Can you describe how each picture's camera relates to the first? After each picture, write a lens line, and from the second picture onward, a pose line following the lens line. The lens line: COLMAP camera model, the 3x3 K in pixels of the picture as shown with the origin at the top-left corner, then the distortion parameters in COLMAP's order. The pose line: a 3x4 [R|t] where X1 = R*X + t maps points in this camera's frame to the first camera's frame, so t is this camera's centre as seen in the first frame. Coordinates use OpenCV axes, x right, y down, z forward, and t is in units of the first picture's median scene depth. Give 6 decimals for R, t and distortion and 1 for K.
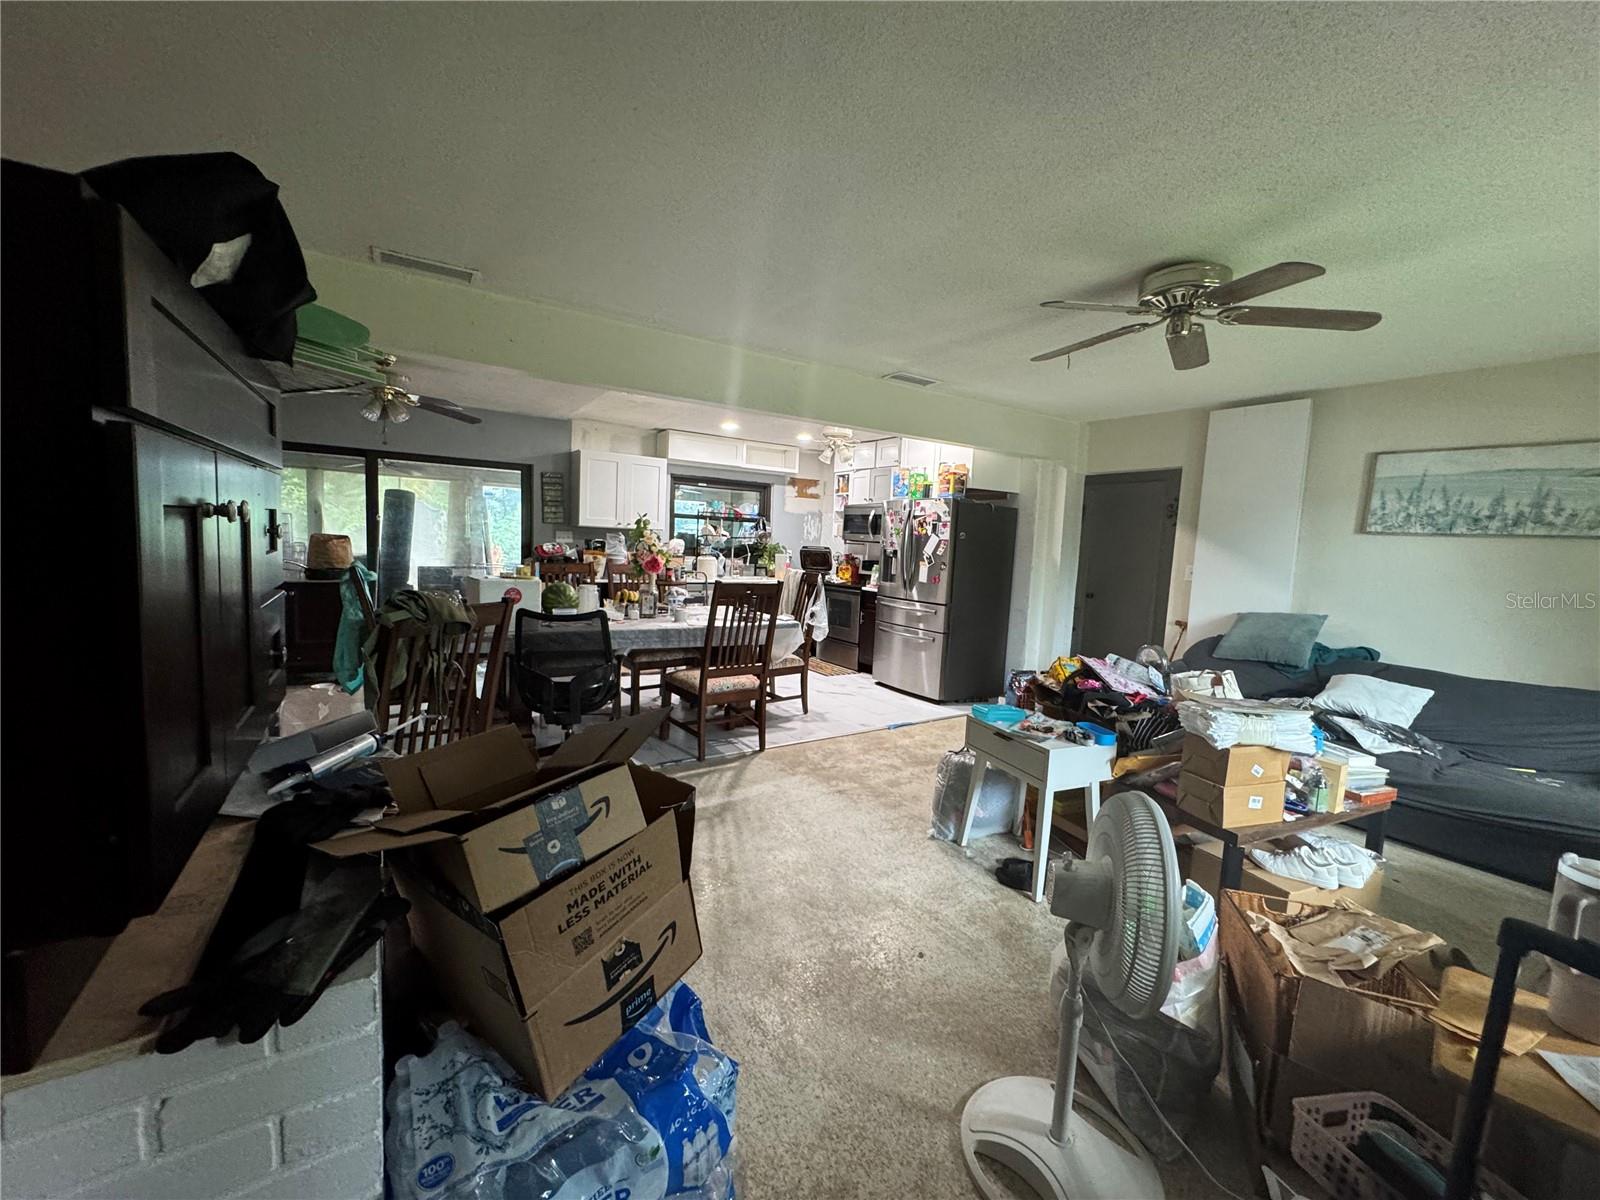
lens RADIAL K [[637.0, 0, 801.5], [0, 637.0, 599.4], [0, 0, 1]] dist [-0.001125, 0.000335]
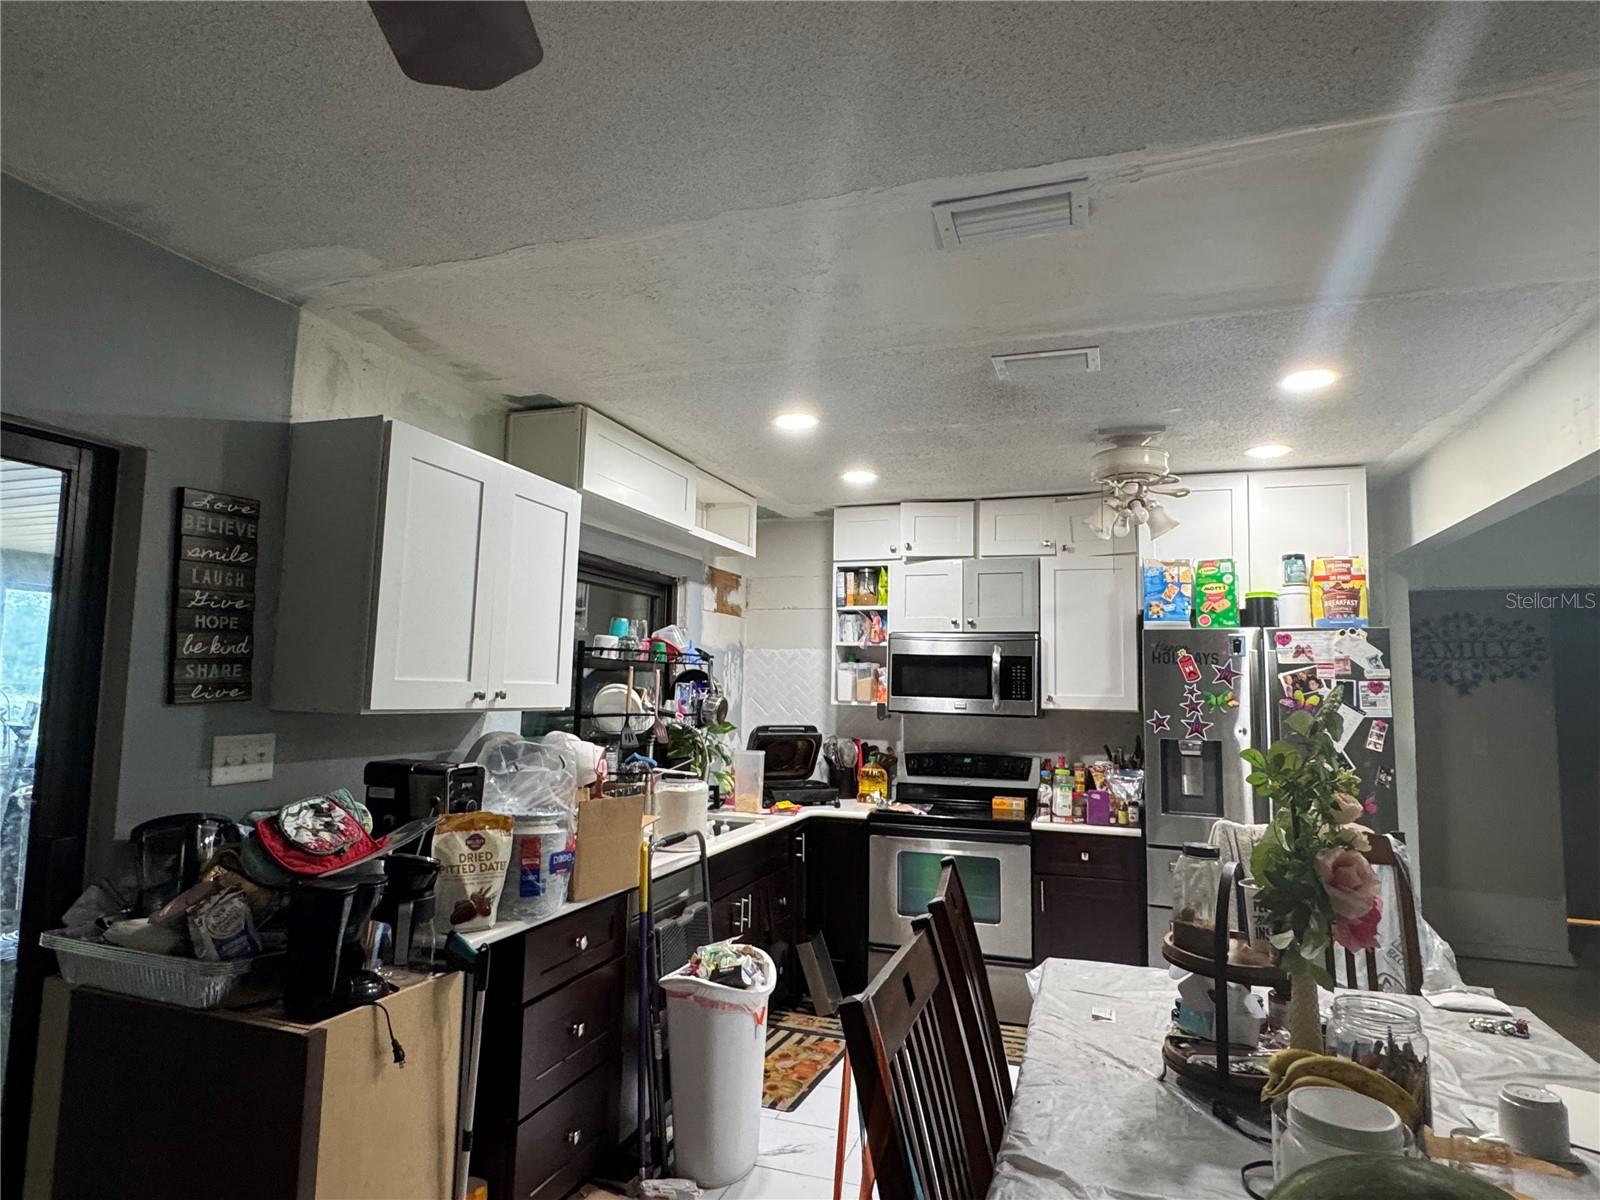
lens RADIAL K [[902.3, 0, 797.9], [0, 902.3, 599.3], [0, 0, 1]] dist [0.003165, 0.000283]
pose [[0.786443, 0.031820, 0.616842, -0.426480], [0.073922, 0.986645, -0.145143, -0.094764], [-0.613223, 0.159745, 0.773589, 0.609662]]
